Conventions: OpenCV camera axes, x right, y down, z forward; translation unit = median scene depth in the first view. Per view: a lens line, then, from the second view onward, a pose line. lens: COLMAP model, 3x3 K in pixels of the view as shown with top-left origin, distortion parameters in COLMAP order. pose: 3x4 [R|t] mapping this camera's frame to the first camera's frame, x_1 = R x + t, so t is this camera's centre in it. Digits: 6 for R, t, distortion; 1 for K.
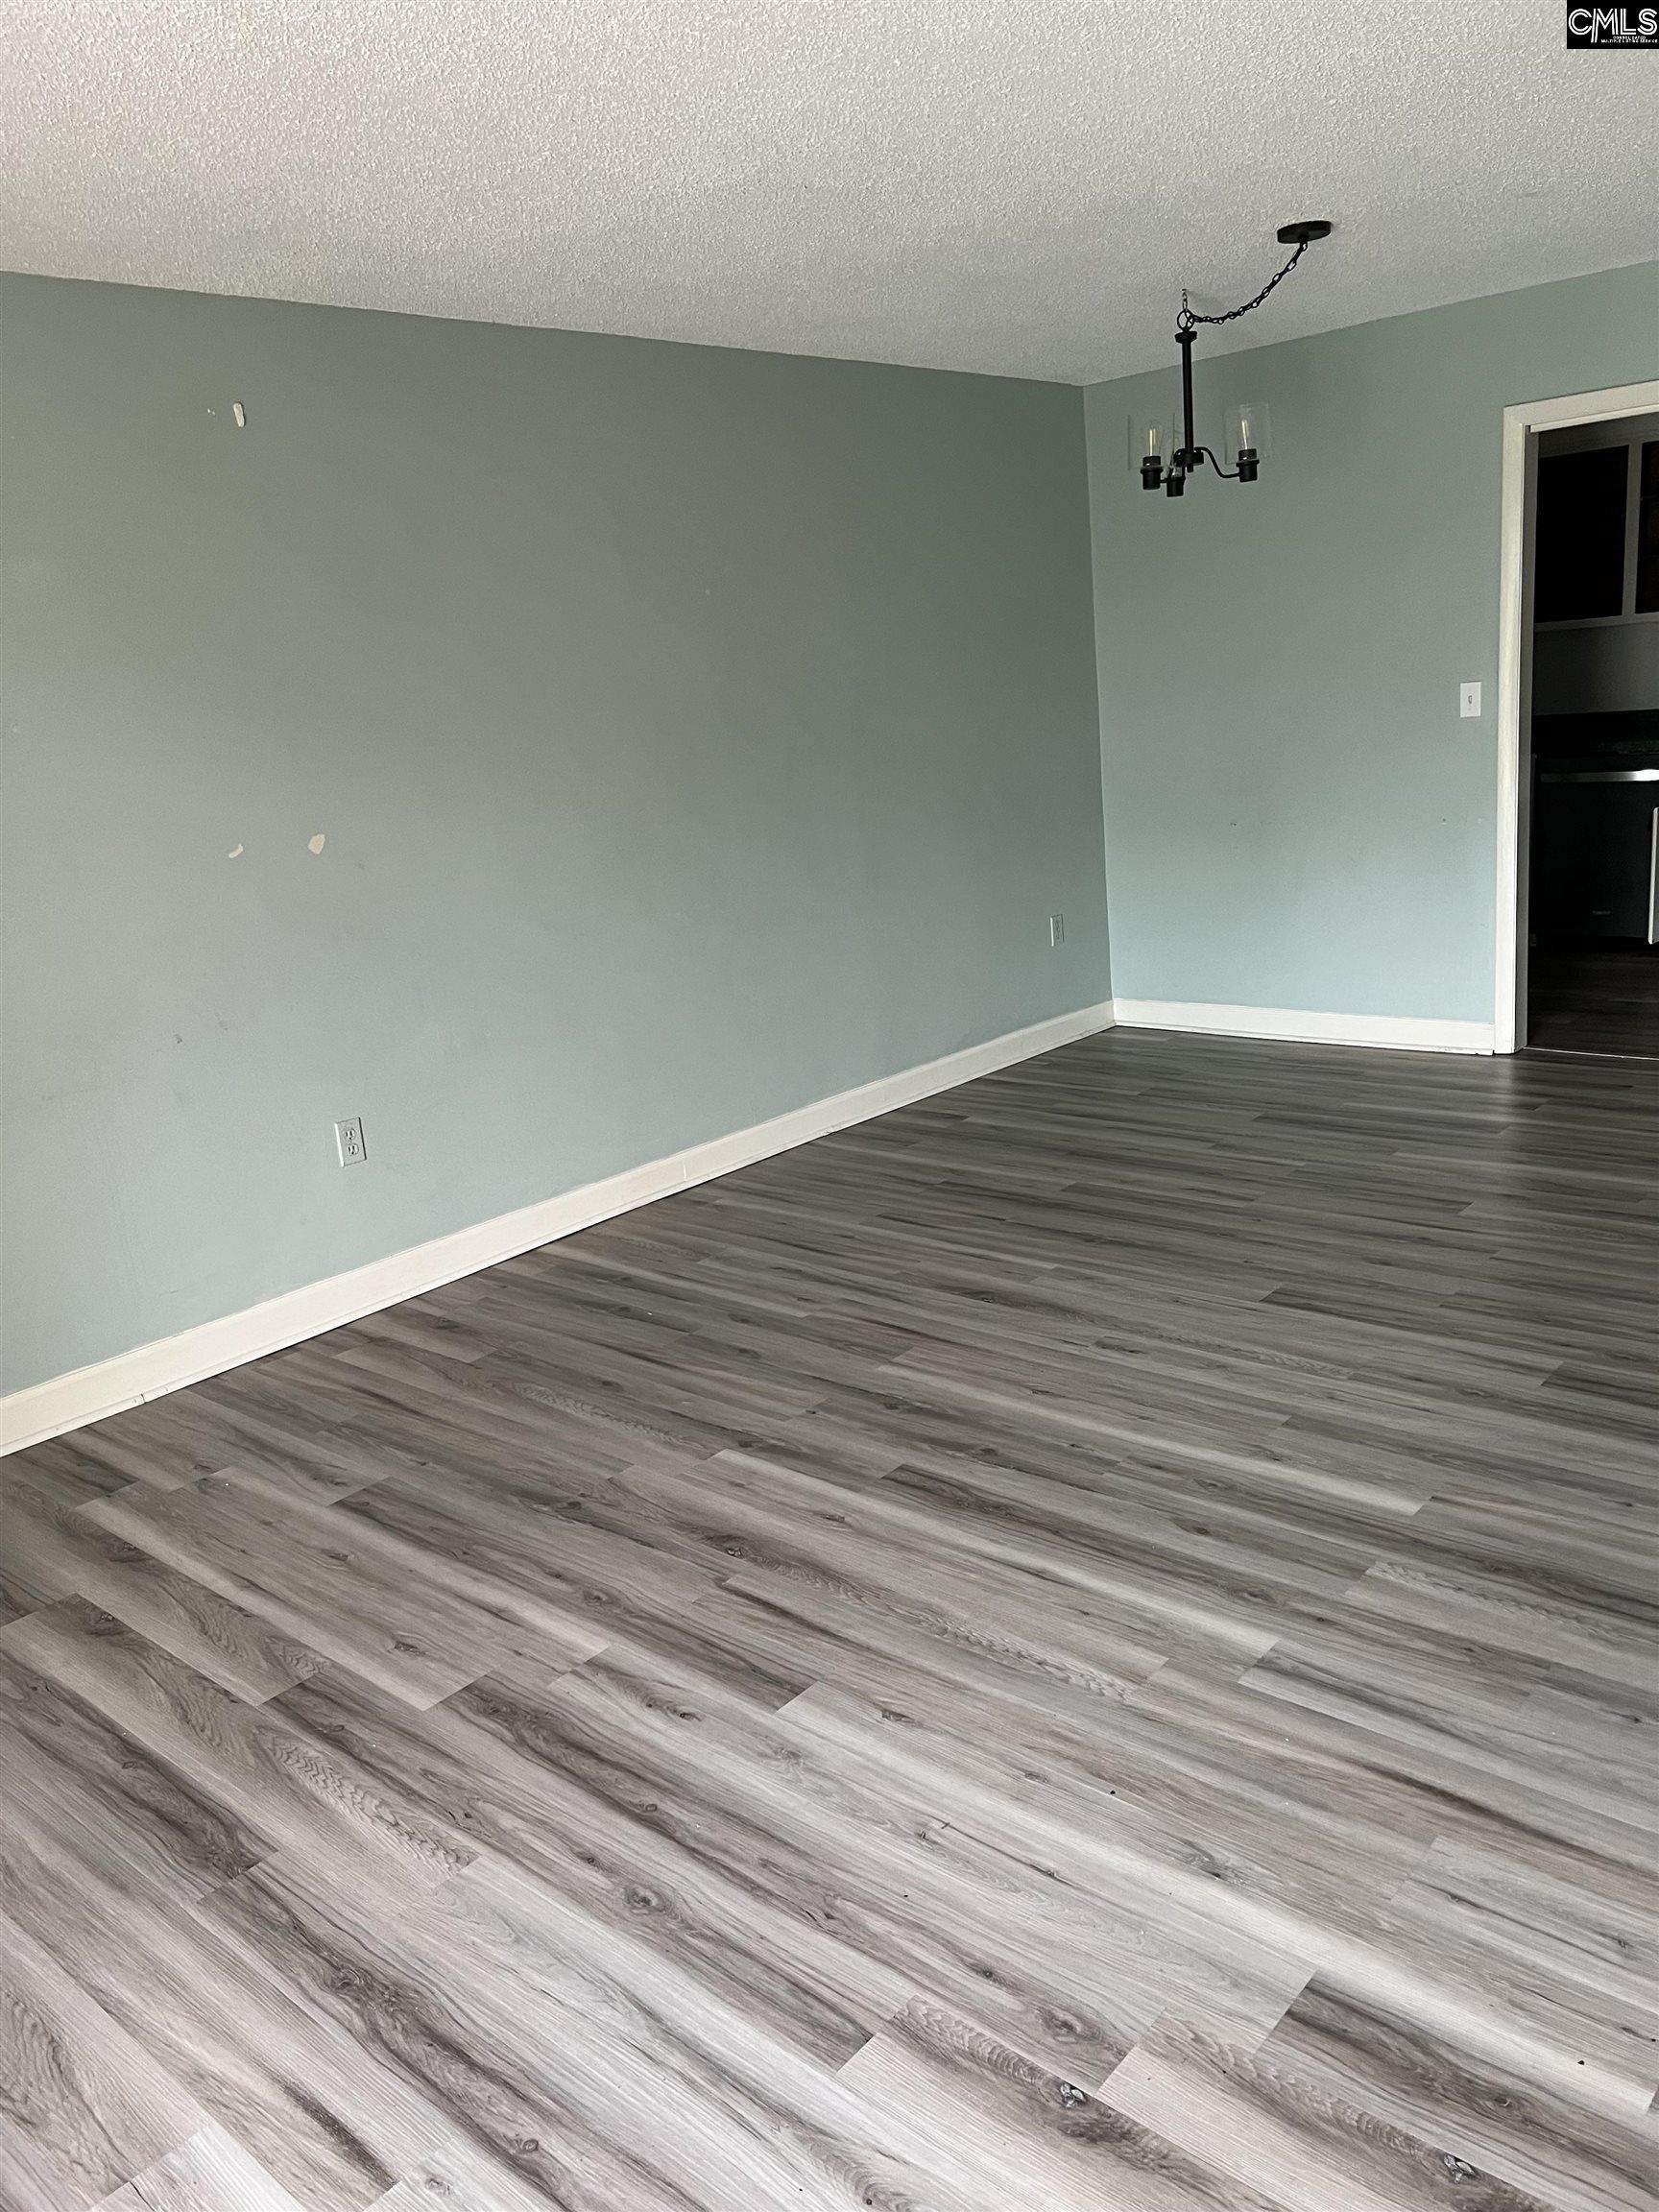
lens RADIAL K [[1677.8, 0, 829.8], [0, 1677.8, 1108.1], [0, 0, 1]] dist [0.005940, -0.011933]
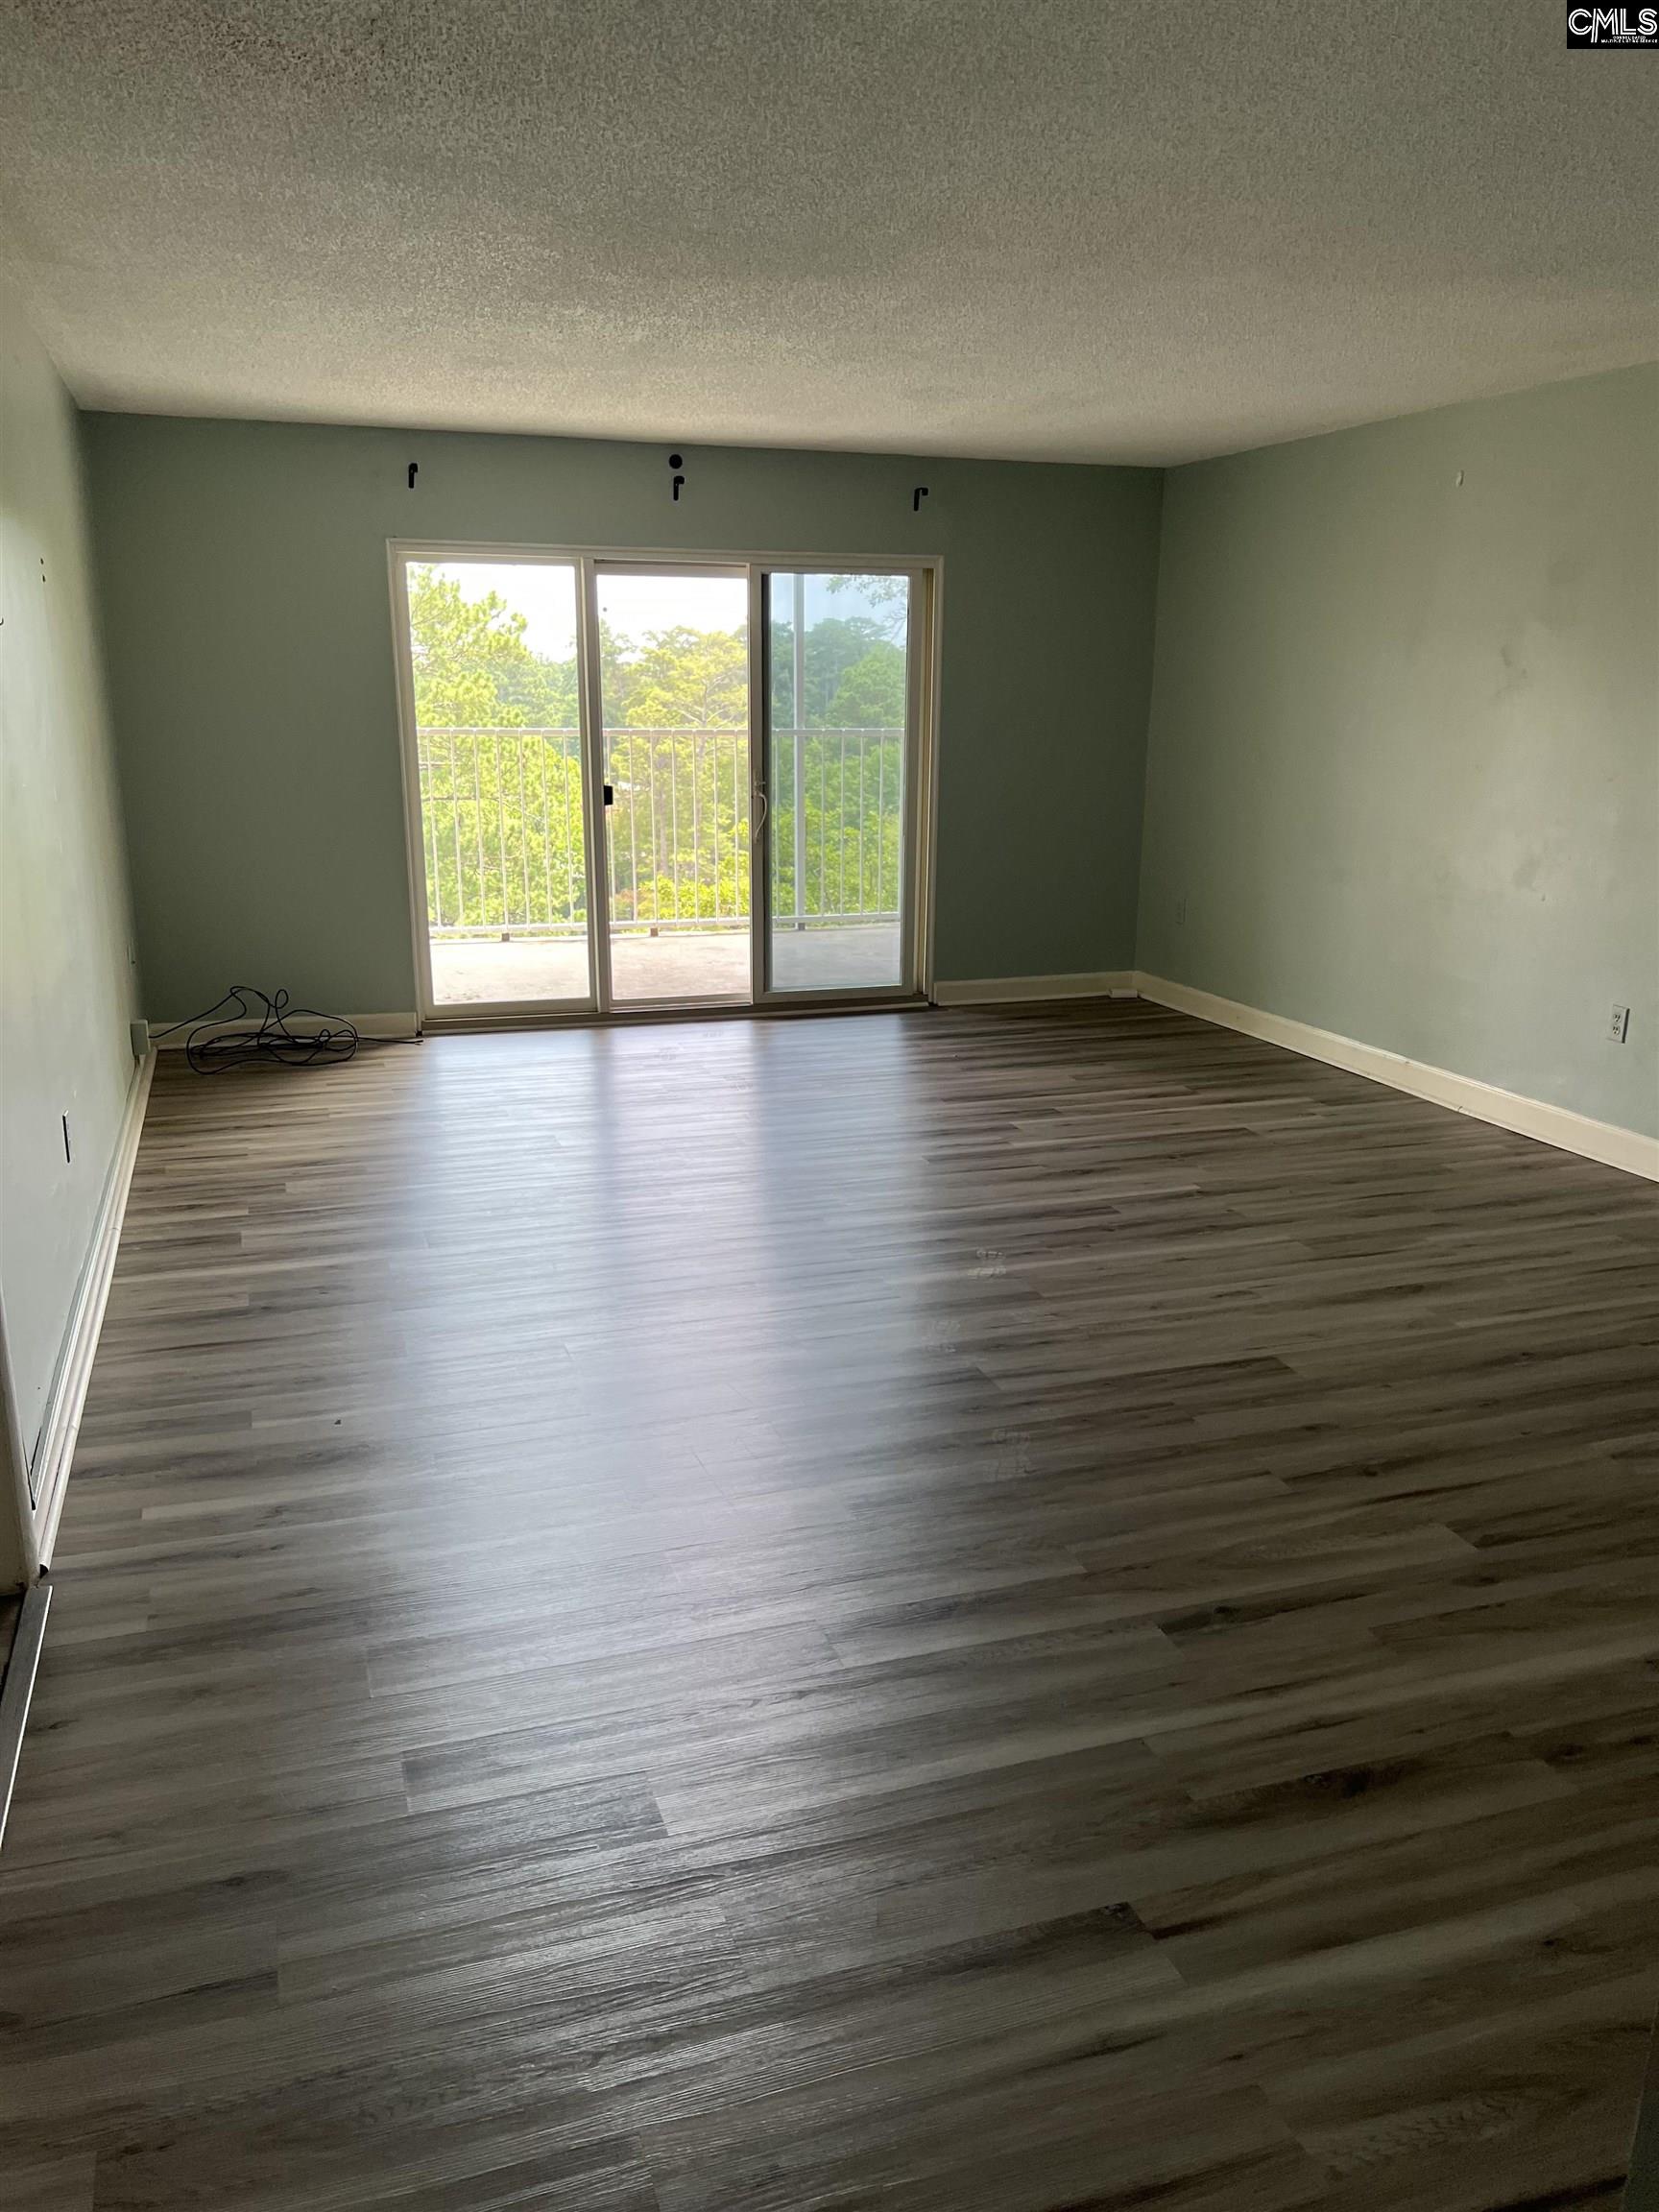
lens RADIAL K [[1677.8, 0, 826.1], [0, 1677.8, 1109.1], [0, 0, 1]] dist [0.005940, -0.011933]
pose [[-0.477053, 0.309697, -0.822501, 1.180458], [-0.187531, 0.878435, 0.439527, -0.409885], [0.858634, 0.363922, -0.360982, 1.107387]]
